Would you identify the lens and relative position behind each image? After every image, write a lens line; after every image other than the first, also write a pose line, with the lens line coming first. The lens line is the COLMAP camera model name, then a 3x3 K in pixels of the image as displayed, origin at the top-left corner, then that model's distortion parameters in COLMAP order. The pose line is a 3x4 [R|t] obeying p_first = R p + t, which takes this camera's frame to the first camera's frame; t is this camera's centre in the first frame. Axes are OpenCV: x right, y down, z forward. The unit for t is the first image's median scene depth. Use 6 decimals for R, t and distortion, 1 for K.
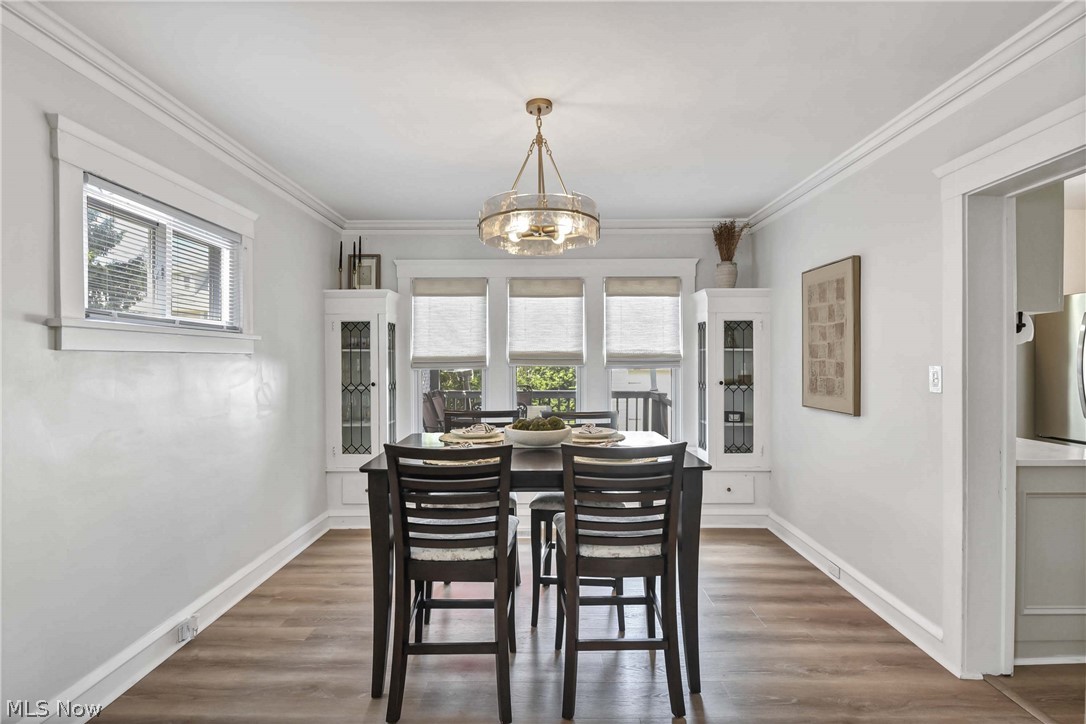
lens RADIAL K [[530.0, 0, 549.6], [0, 530.0, 362.9], [0, 0, 1]] dist [0.004283, -0.001058]
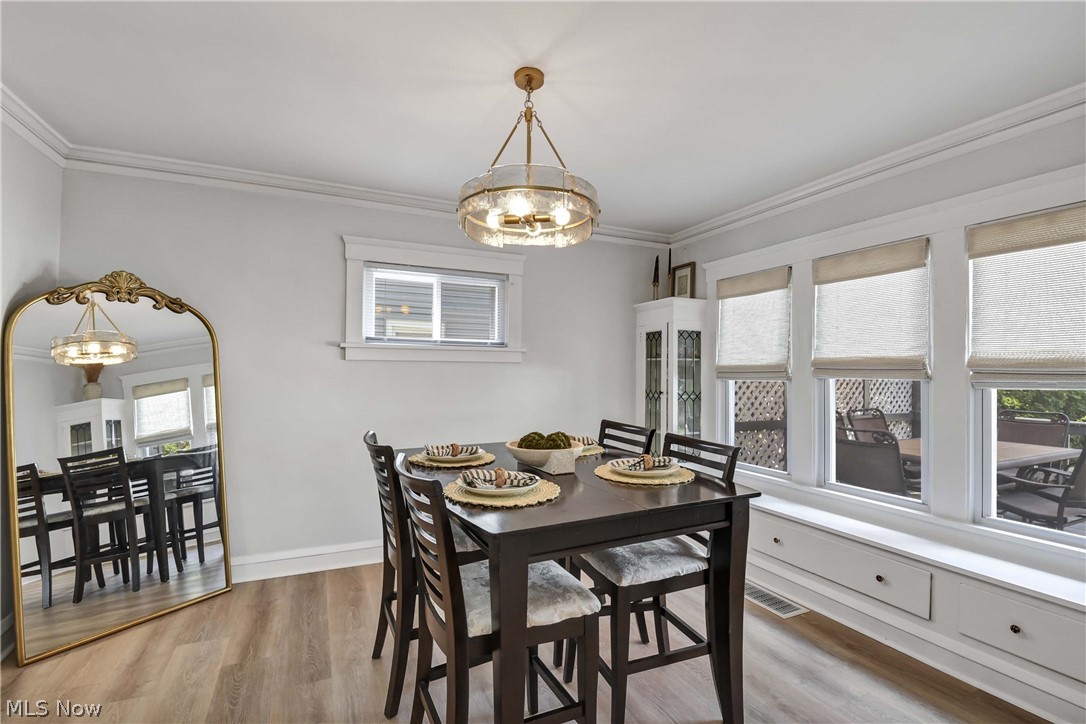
lens RADIAL K [[484.5, 0, 533.8], [0, 484.5, 363.3], [0, 0, 1]] dist [-0.002656, -0.004193]
pose [[0.425503, -0.004886, -0.904944, 0.581491], [-0.014636, 0.999817, -0.012280, -0.000732], [0.904839, 0.018470, 0.425354, 0.558221]]
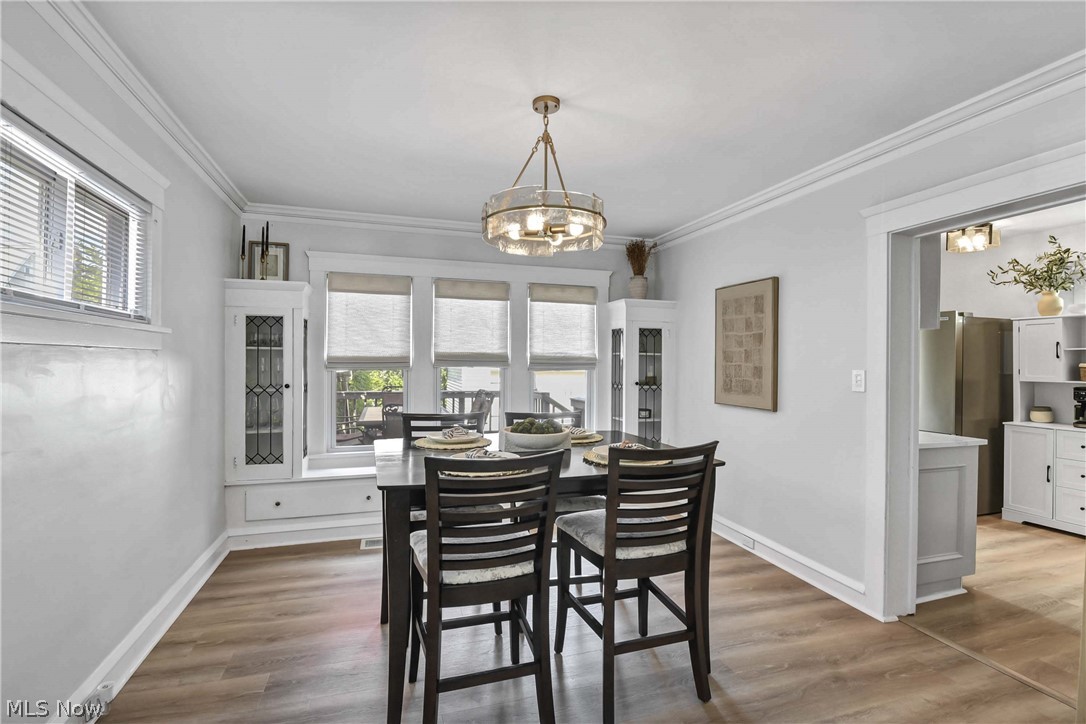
lens RADIAL K [[484.5, 0, 552.2], [0, 484.5, 363.2], [0, 0, 1]] dist [-0.002656, -0.004193]
pose [[0.953753, 0.009837, 0.300429, -0.215360], [-0.009144, 0.999951, -0.003712, 0.000412], [-0.300451, 0.000793, 0.953797, 0.109880]]
